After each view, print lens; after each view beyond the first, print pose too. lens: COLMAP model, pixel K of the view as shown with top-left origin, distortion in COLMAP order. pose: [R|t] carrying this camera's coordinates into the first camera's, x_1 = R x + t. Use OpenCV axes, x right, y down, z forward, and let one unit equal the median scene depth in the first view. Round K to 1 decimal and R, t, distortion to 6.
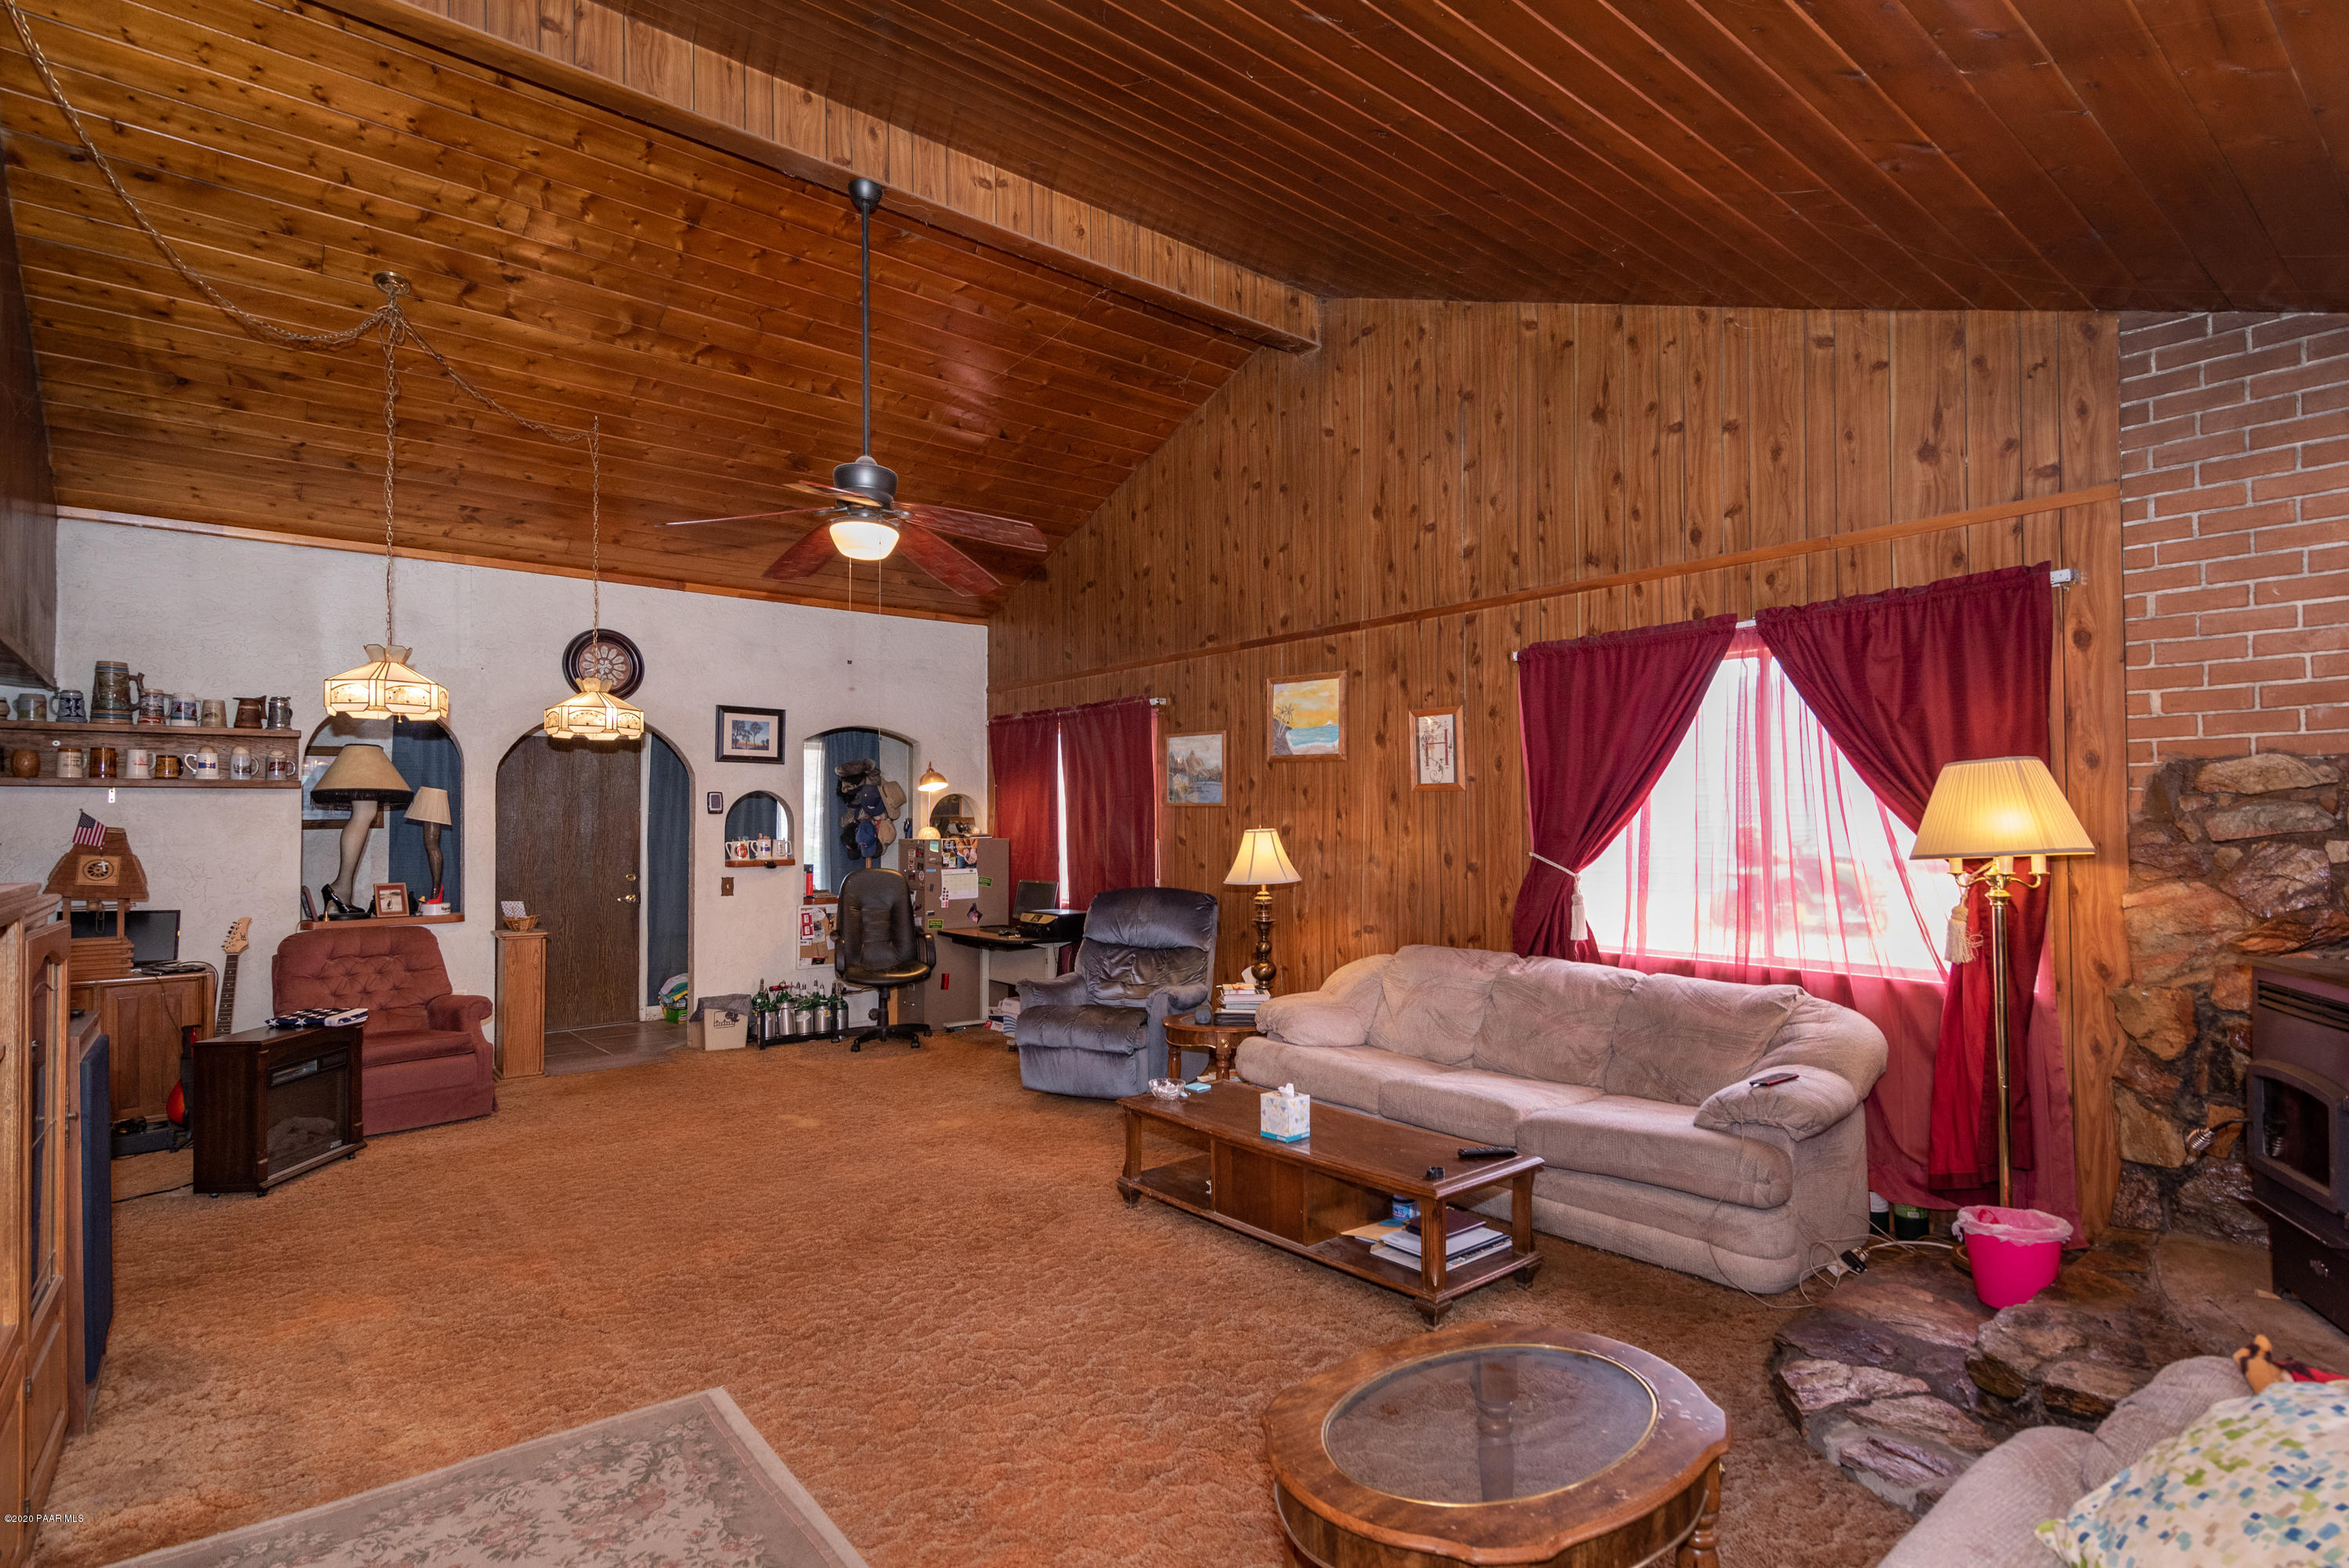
lens RADIAL K [[1156.4, 0, 1187.5], [0, 1156.4, 802.5], [0, 0, 1]] dist [0.013620, -0.001197]
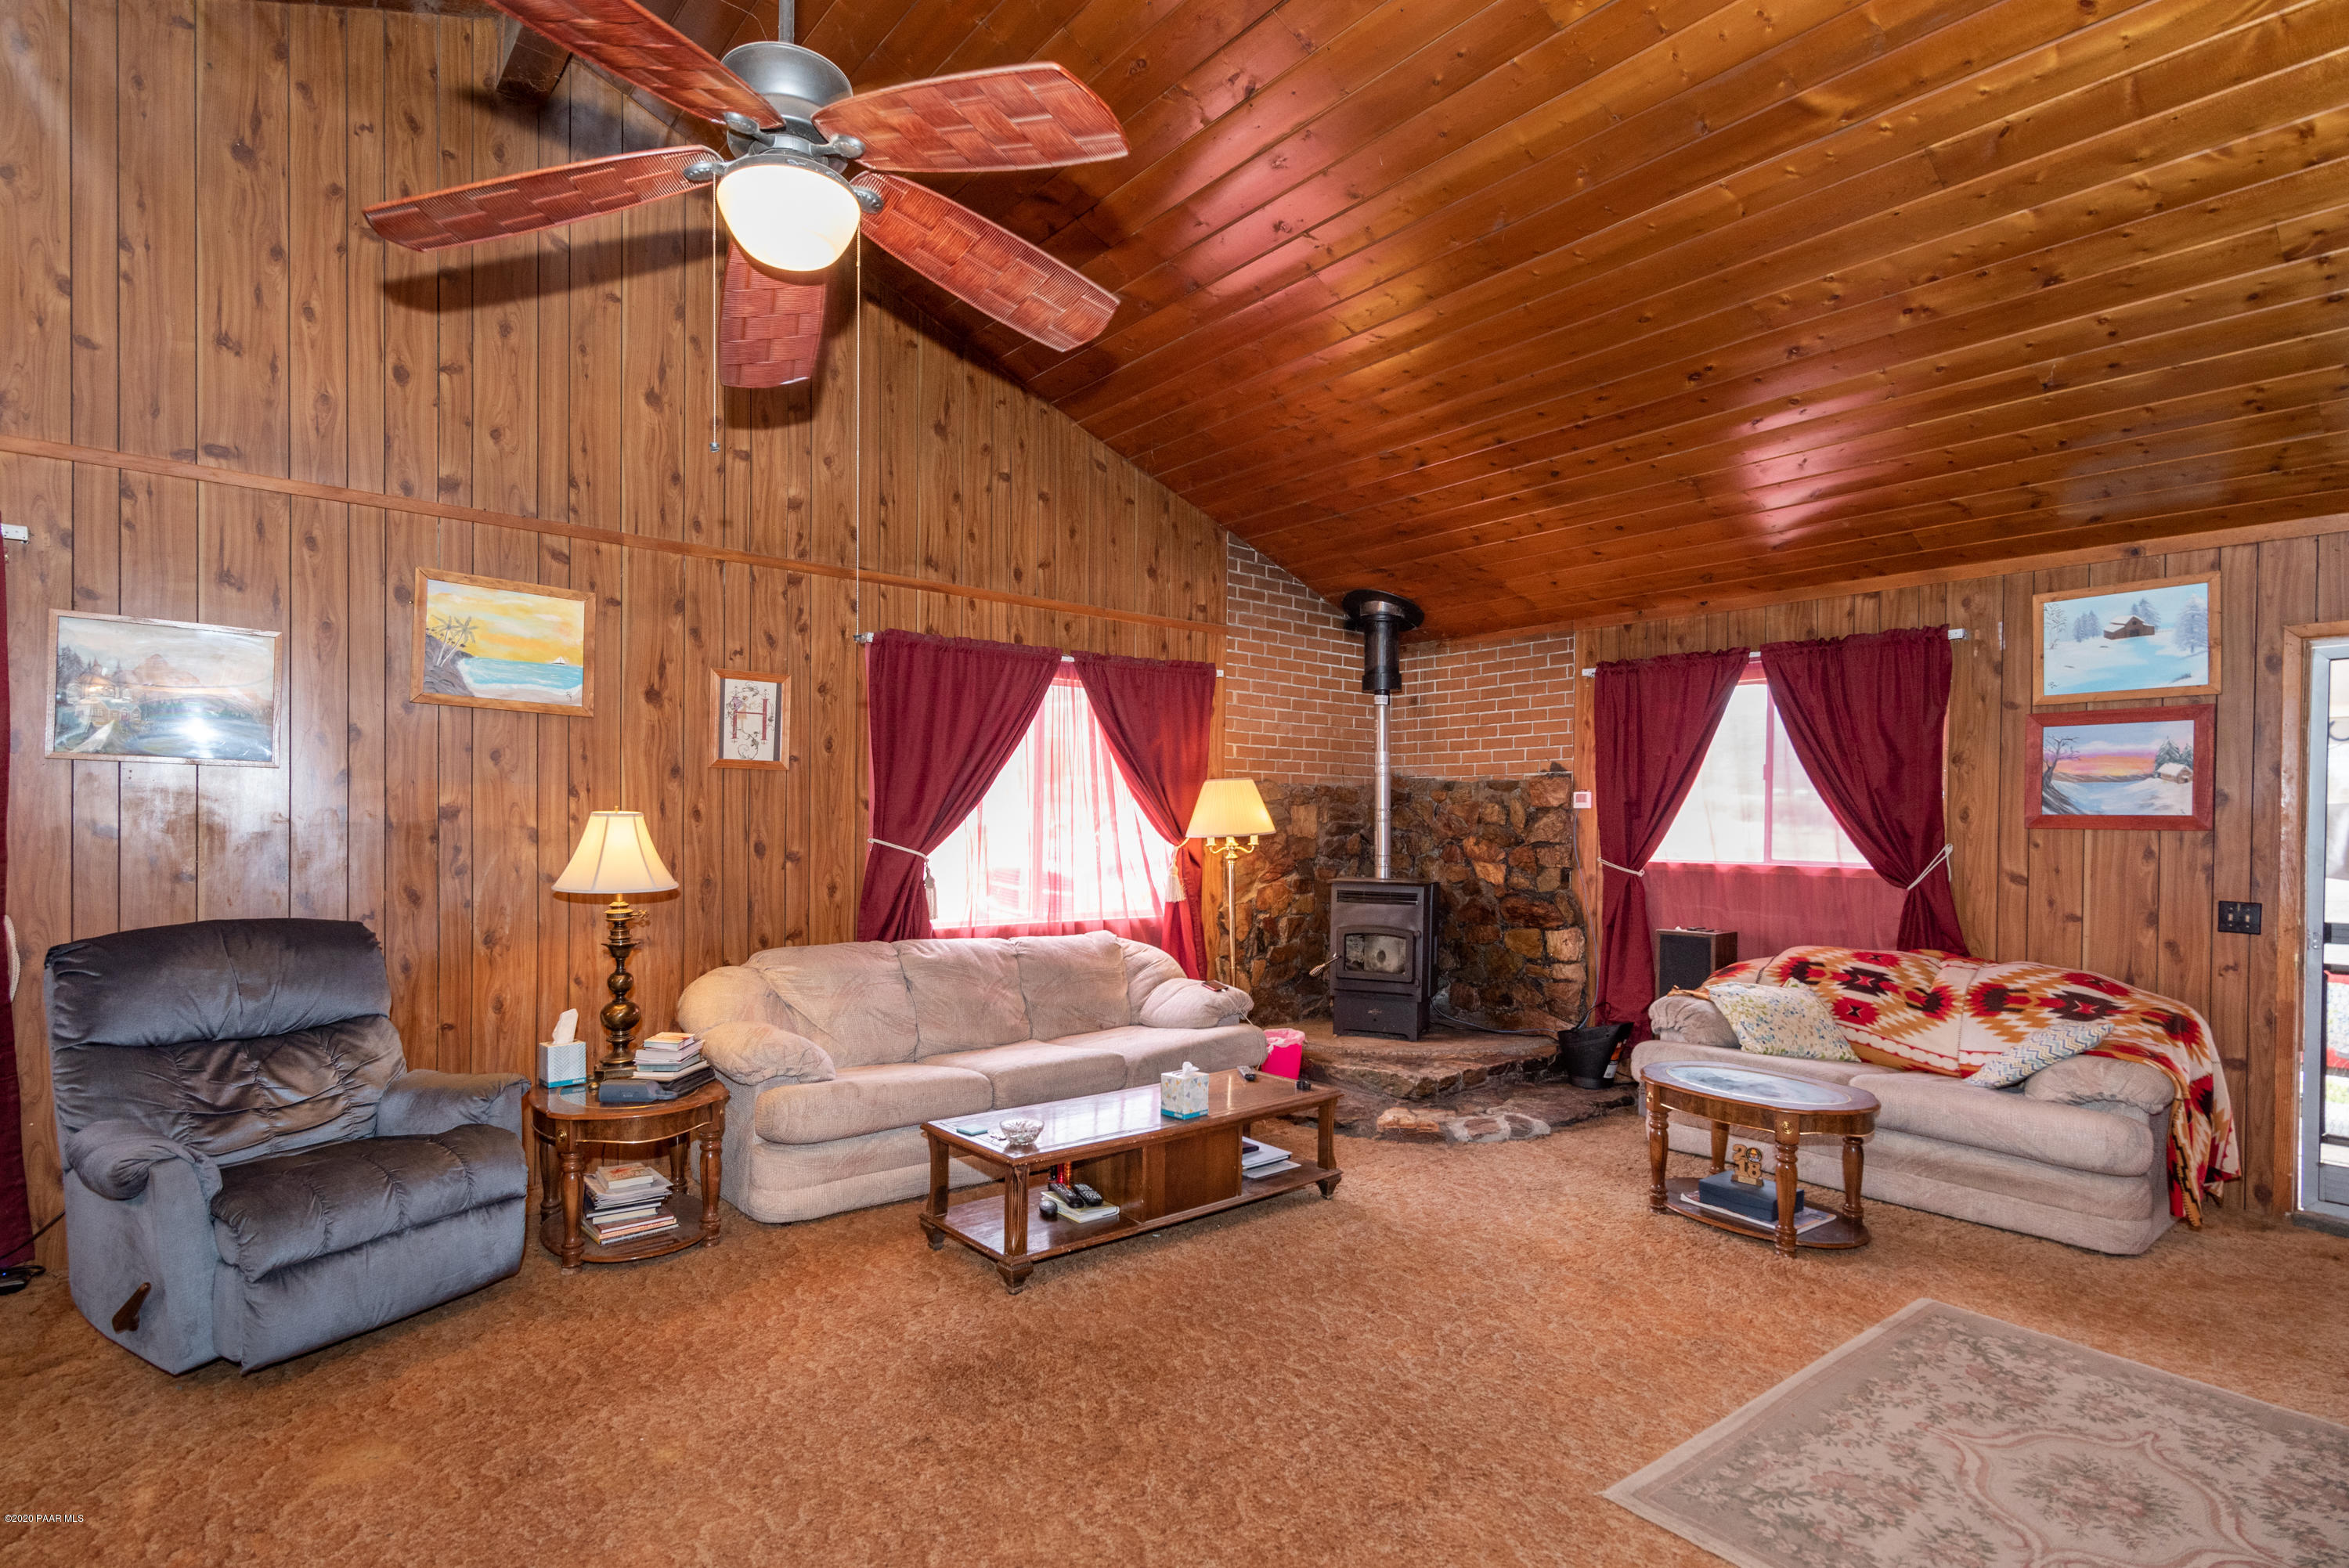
lens RADIAL K [[1156.4, 0, 1164.7], [0, 1156.4, 826.3], [0, 0, 1]] dist [0.013620, -0.001197]
pose [[0.016351, -0.004160, 0.999858, -0.667628], [-0.031737, 0.999485, 0.004677, 0.019568], [-0.999363, -0.031809, 0.016211, 0.712013]]
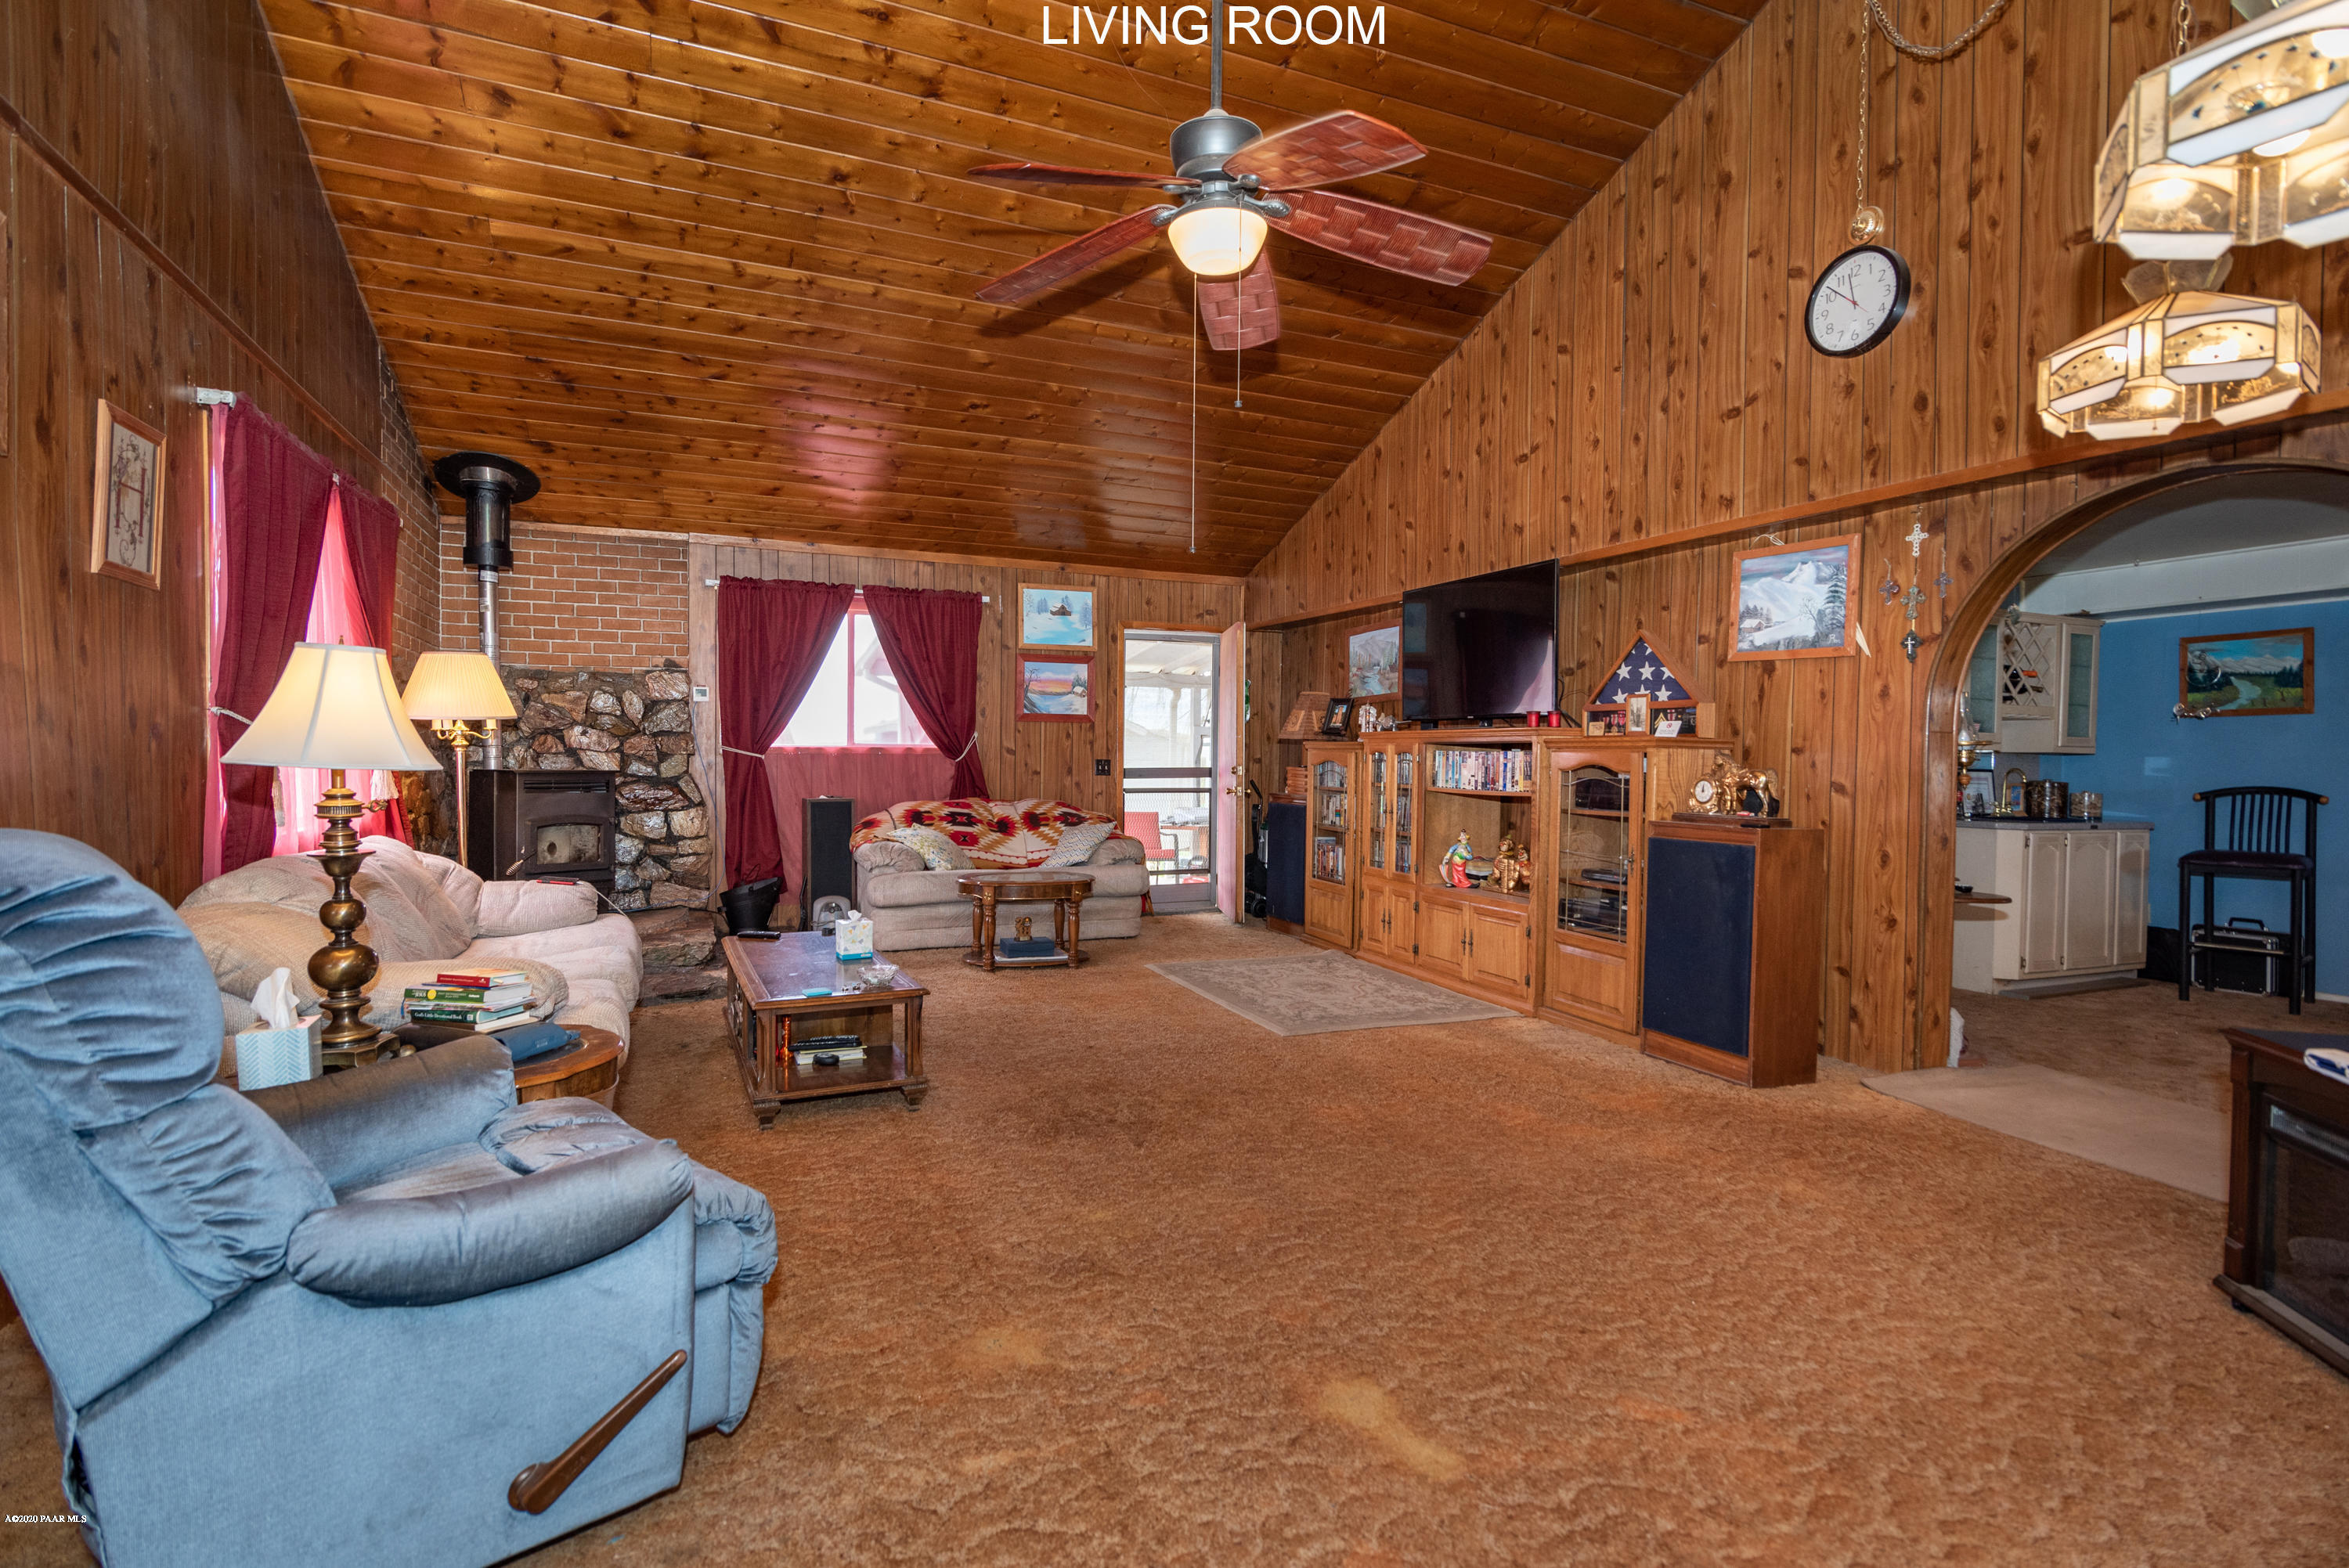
lens RADIAL K [[1156.4, 0, 1173.3], [0, 1156.4, 776.9], [0, 0, 1]] dist [0.013620, -0.001197]
pose [[-0.959523, -0.010988, 0.281417, -0.386749], [-0.011731, 0.999931, -0.000955, 0.074451], [-0.281387, -0.004217, -0.959585, 1.429699]]
